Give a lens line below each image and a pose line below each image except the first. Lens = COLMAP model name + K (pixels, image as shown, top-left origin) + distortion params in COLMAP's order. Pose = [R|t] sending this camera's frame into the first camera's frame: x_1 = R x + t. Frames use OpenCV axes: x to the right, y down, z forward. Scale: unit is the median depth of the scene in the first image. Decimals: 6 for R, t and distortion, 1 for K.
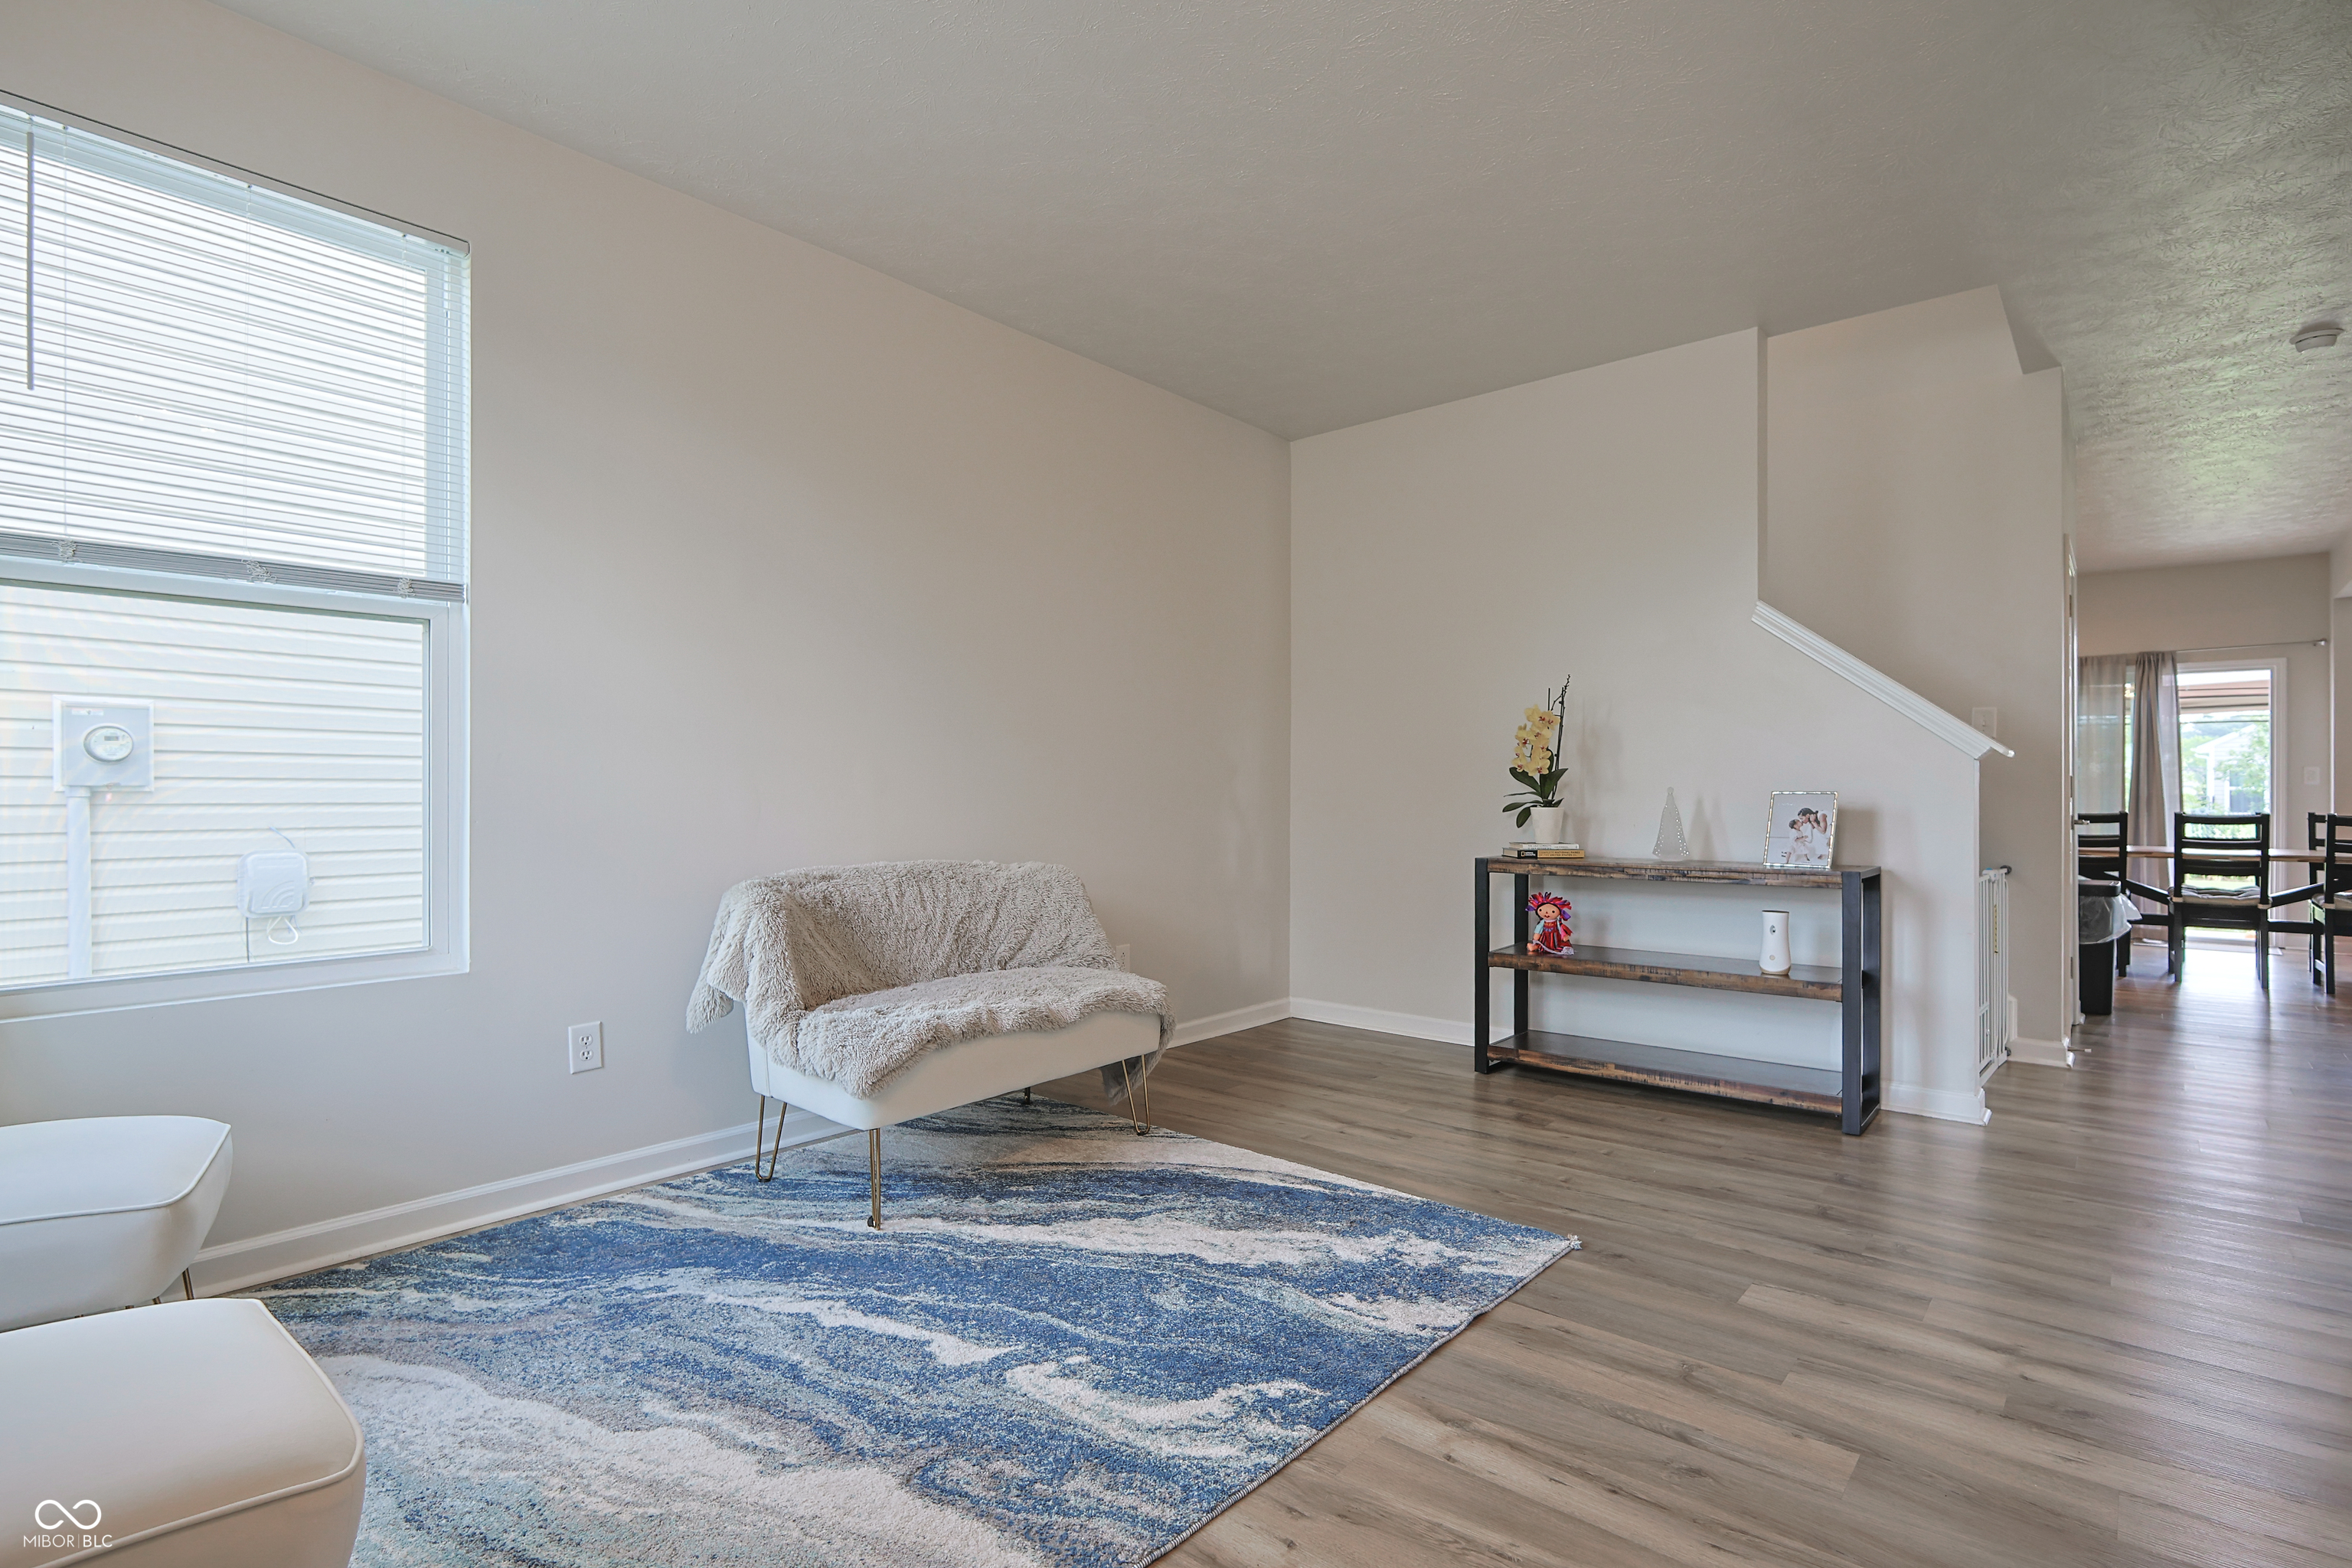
lens RADIAL K [[1115.9, 0, 1183.4], [0, 1115.9, 795.7], [0, 0, 1]] dist [-0.004843, 0.001684]
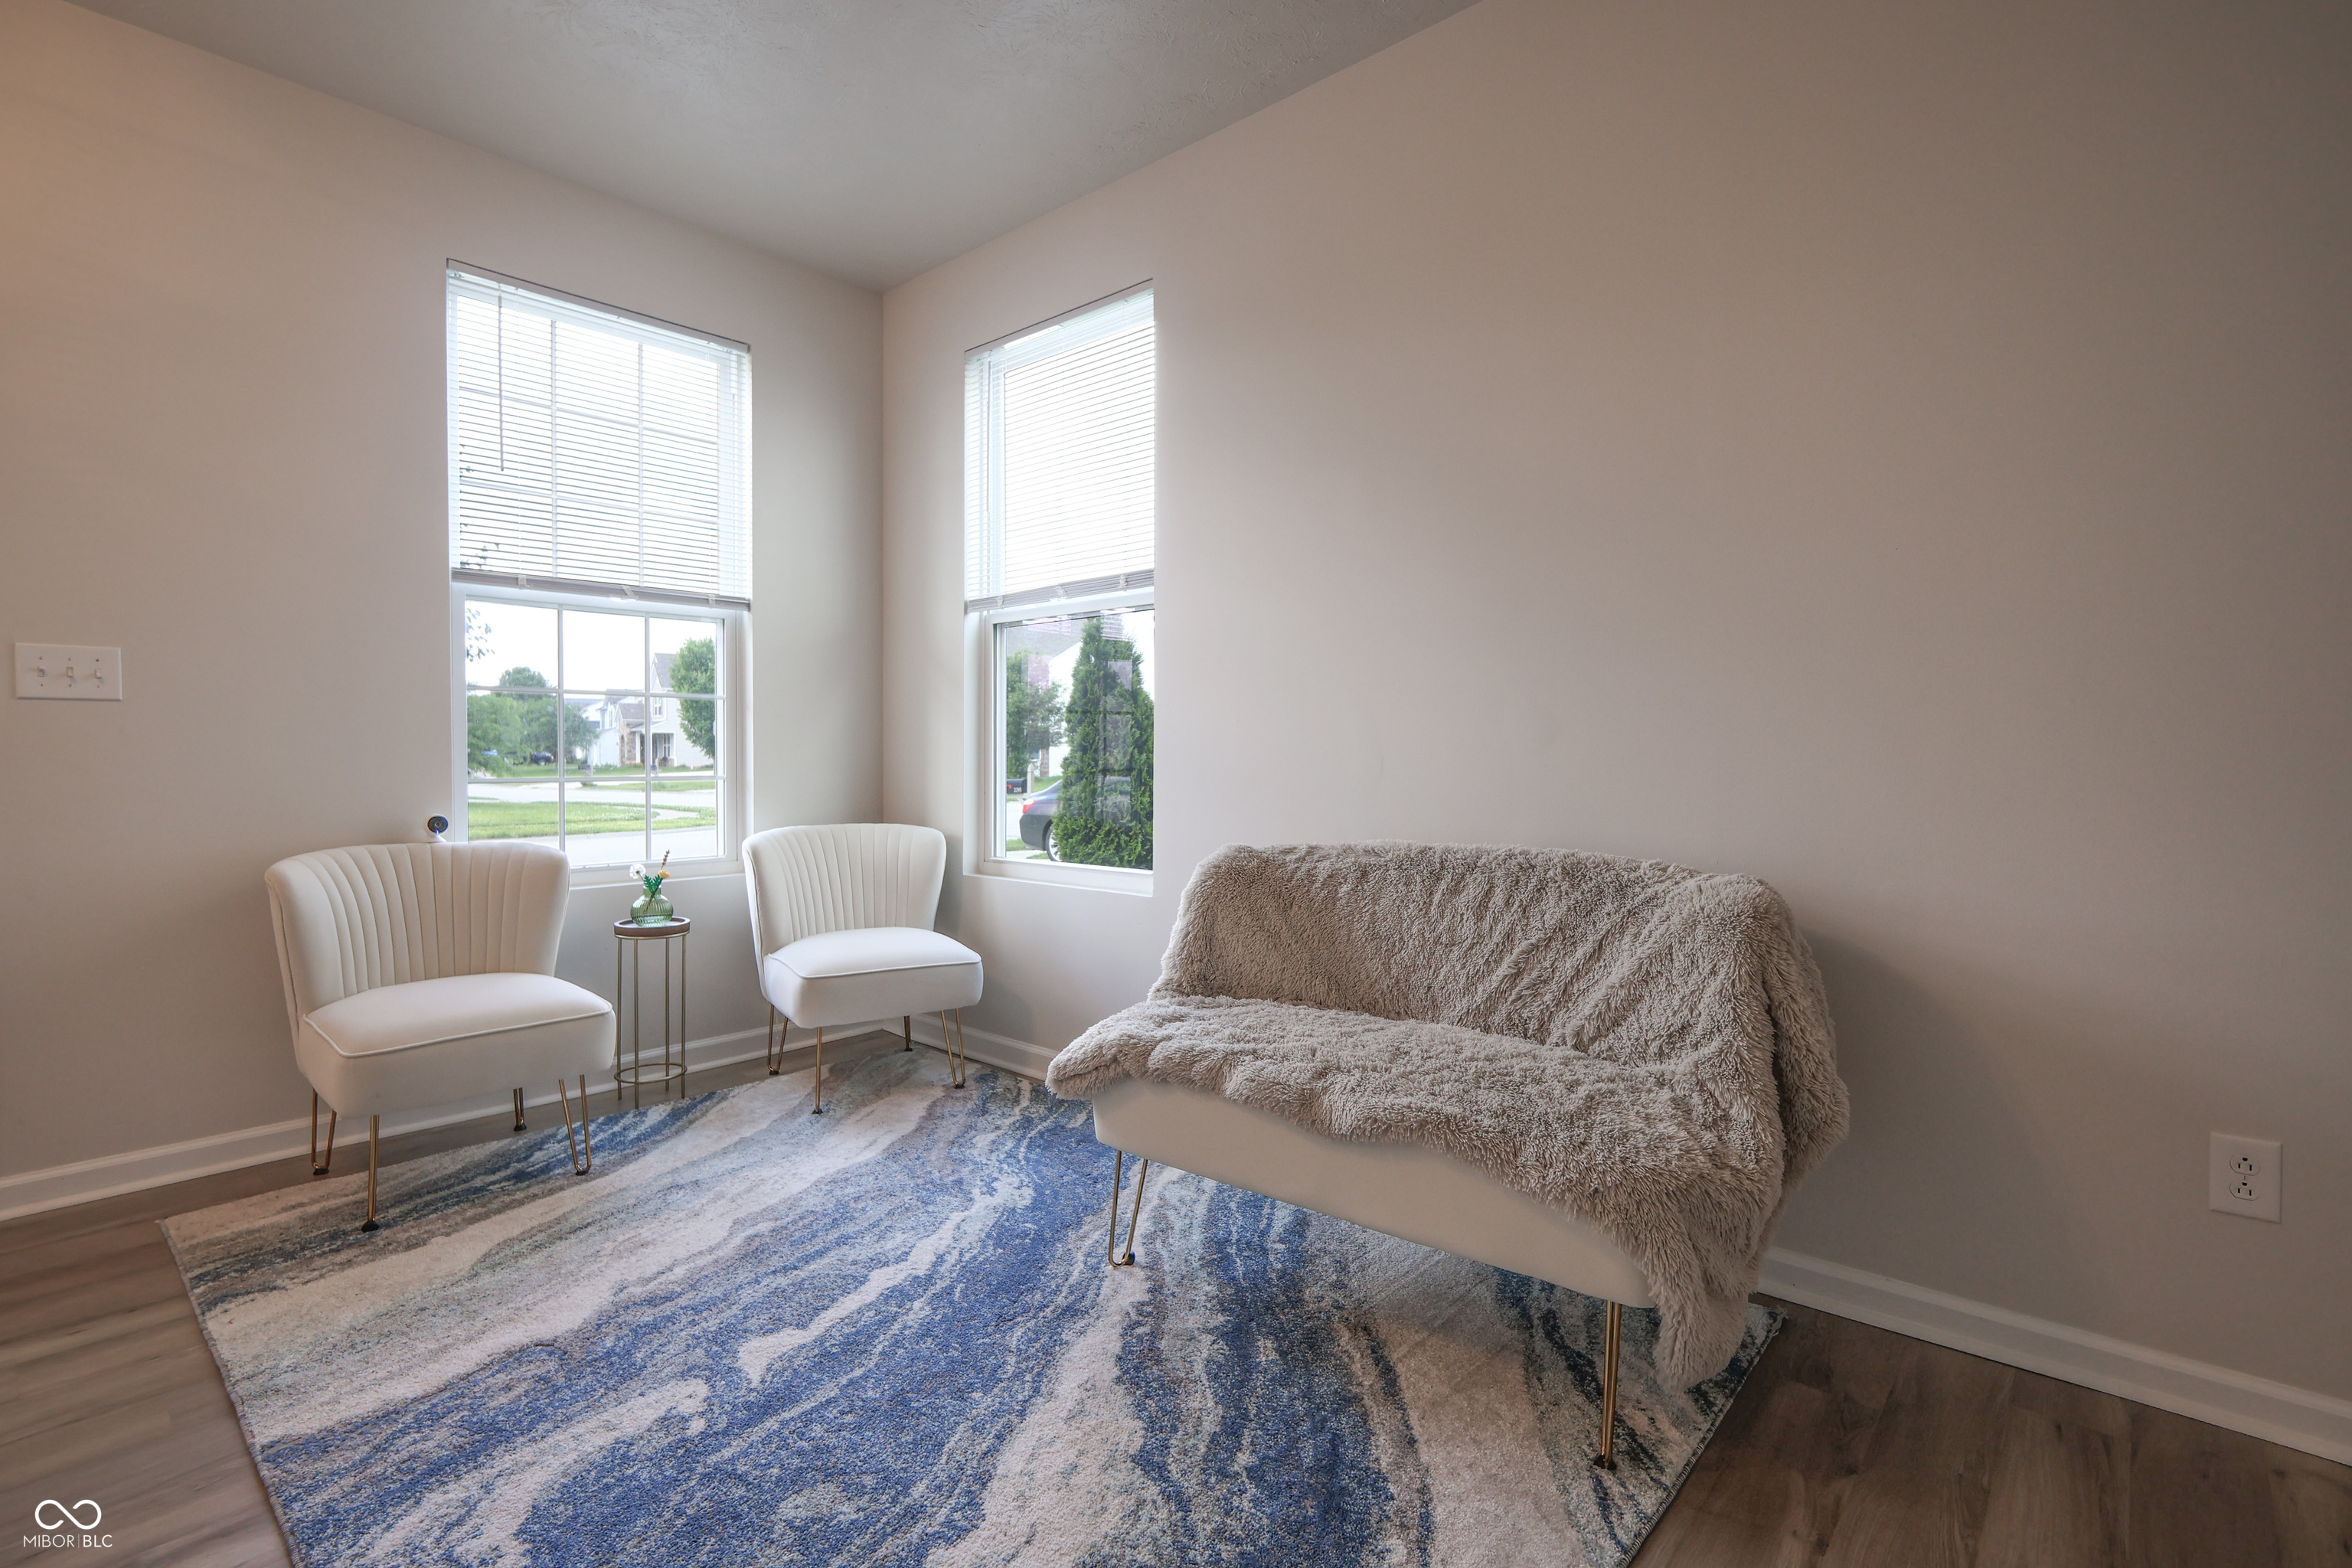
lens RADIAL K [[1112.8, 0, 1171.9], [0, 1112.8, 760.9], [0, 0, 1]] dist [-0.003809, 0.001747]
pose [[-0.015019, 0.011351, -0.999823, 0.668641], [-0.005793, 0.999918, 0.011440, -0.000769], [0.999870, 0.005963, -0.014952, 1.265464]]
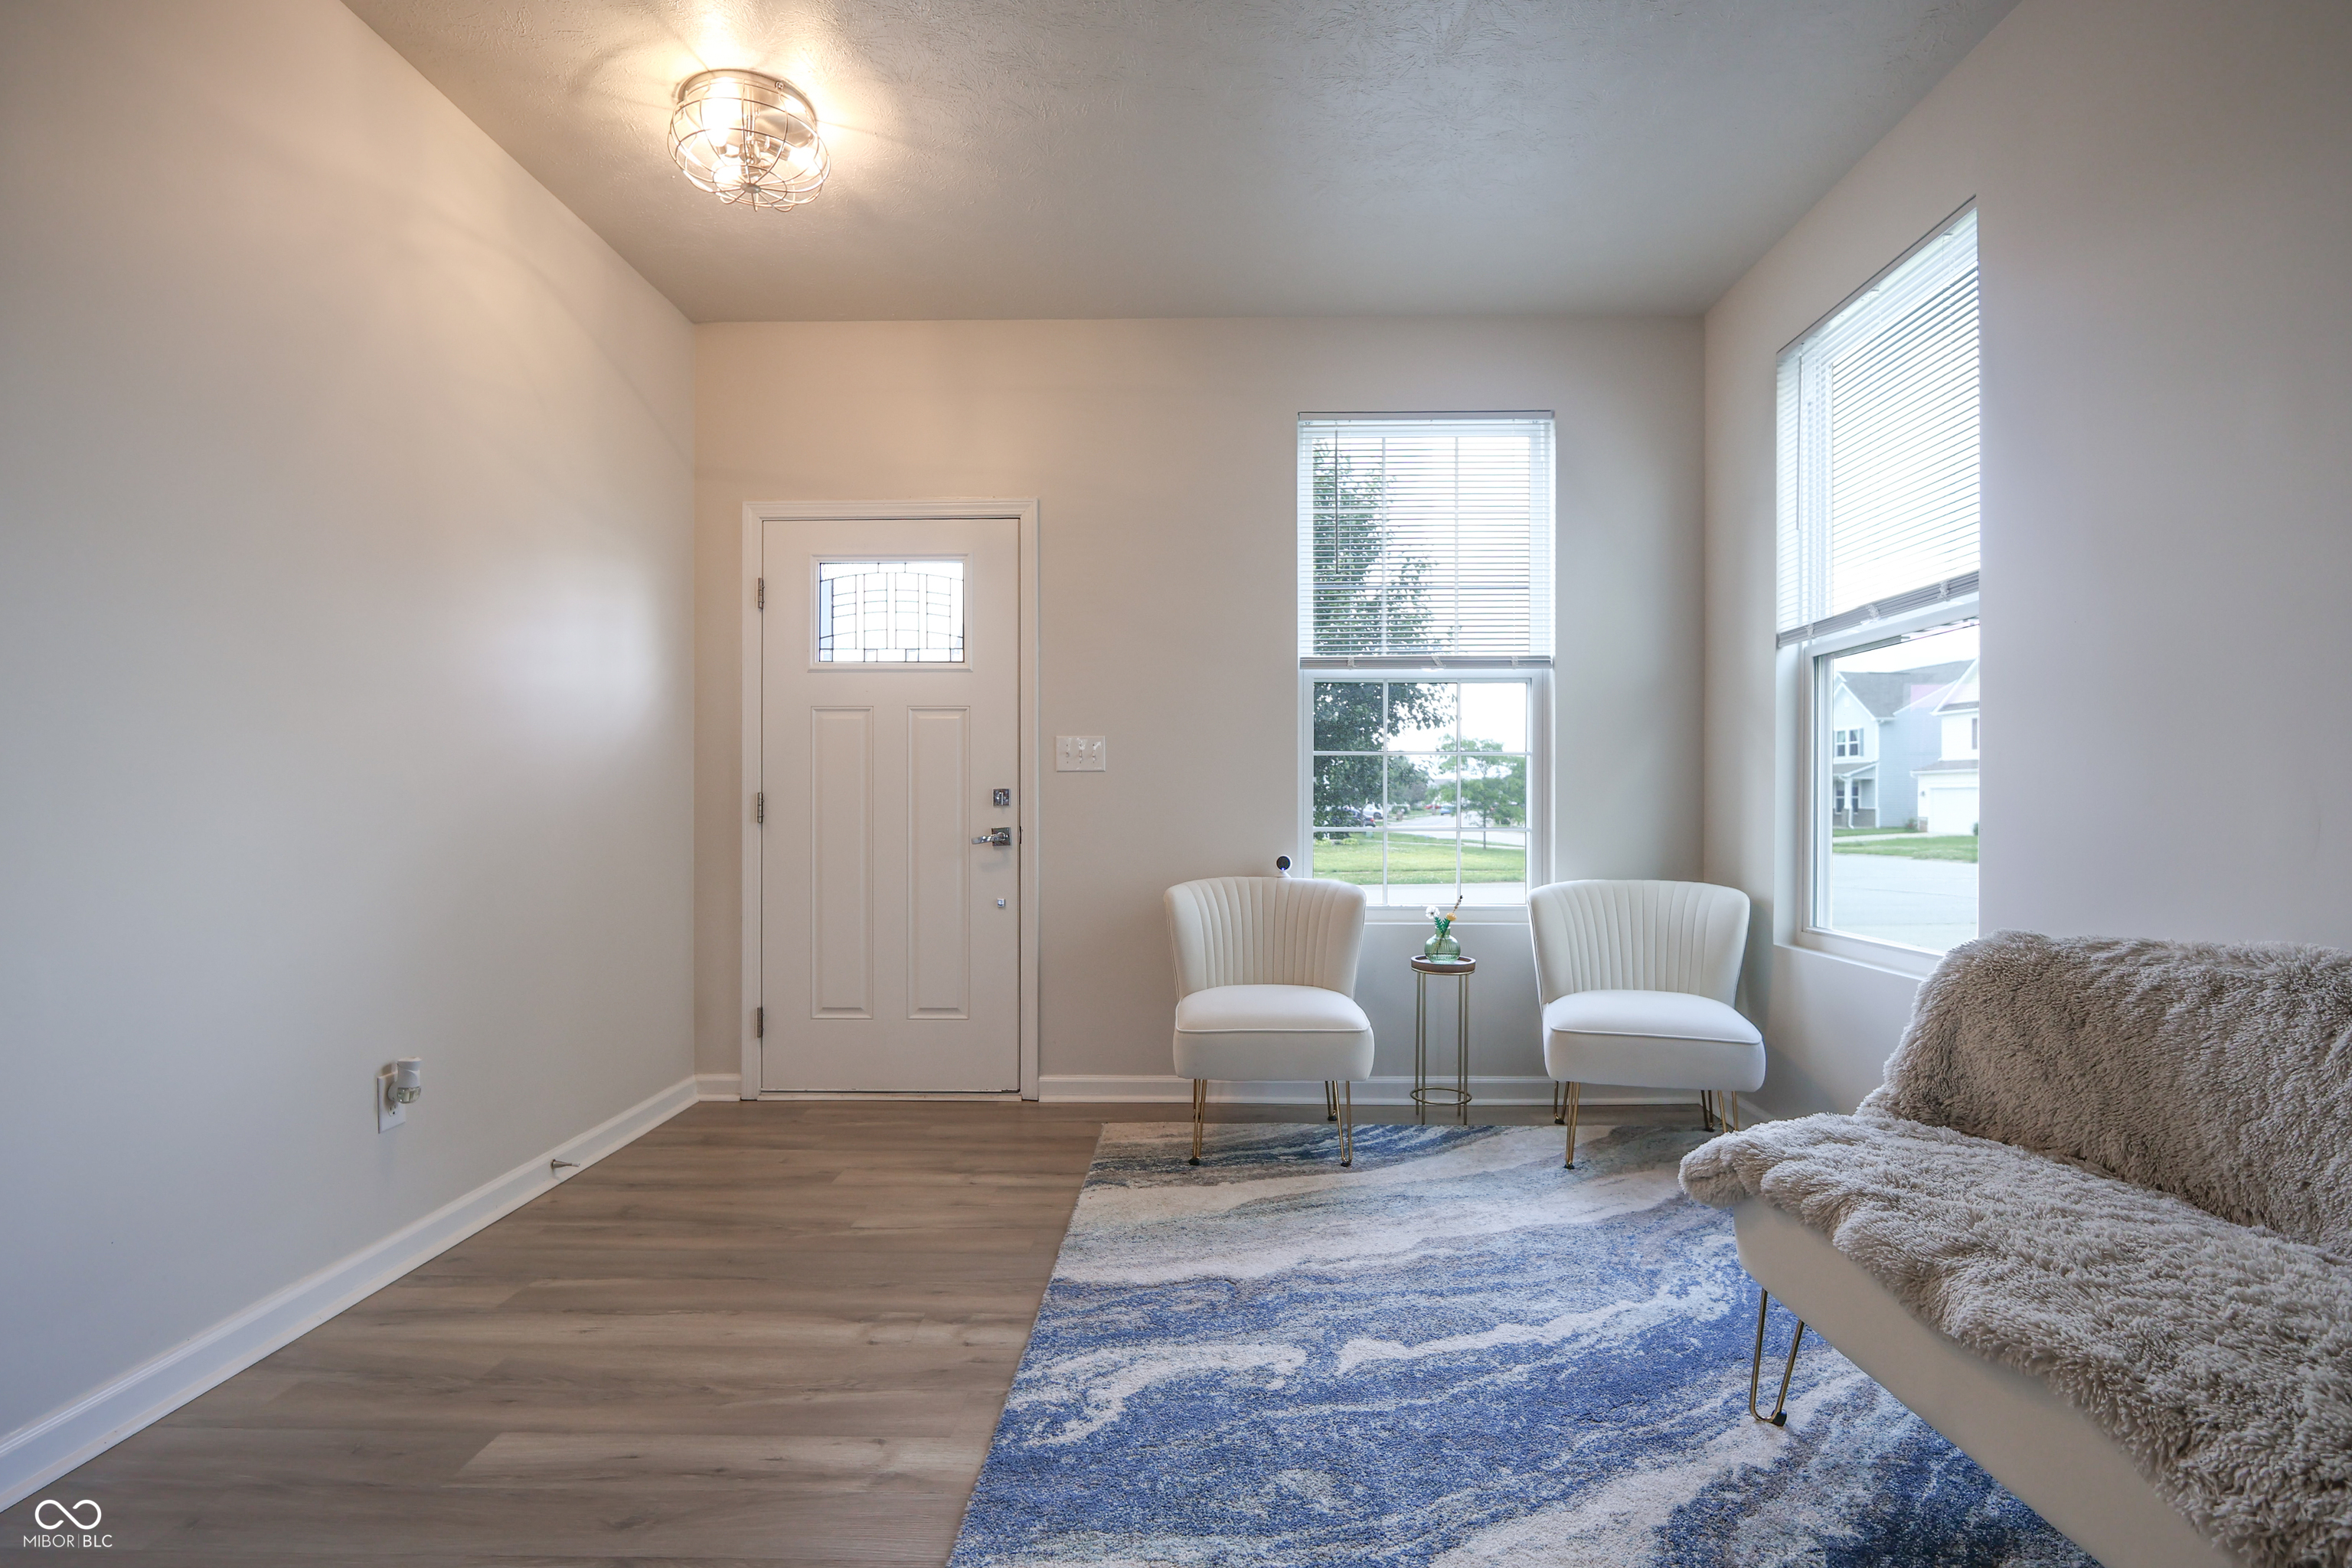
lens RADIAL K [[1115.9, 0, 1183.4], [0, 1115.9, 795.7], [0, 0, 1]] dist [-0.004843, 0.001684]
pose [[-0.768593, -0.000651, -0.639737, 0.544200], [0.000669, 0.999998, -0.001821, -0.003465], [0.639737, -0.001827, -0.768591, 1.572024]]
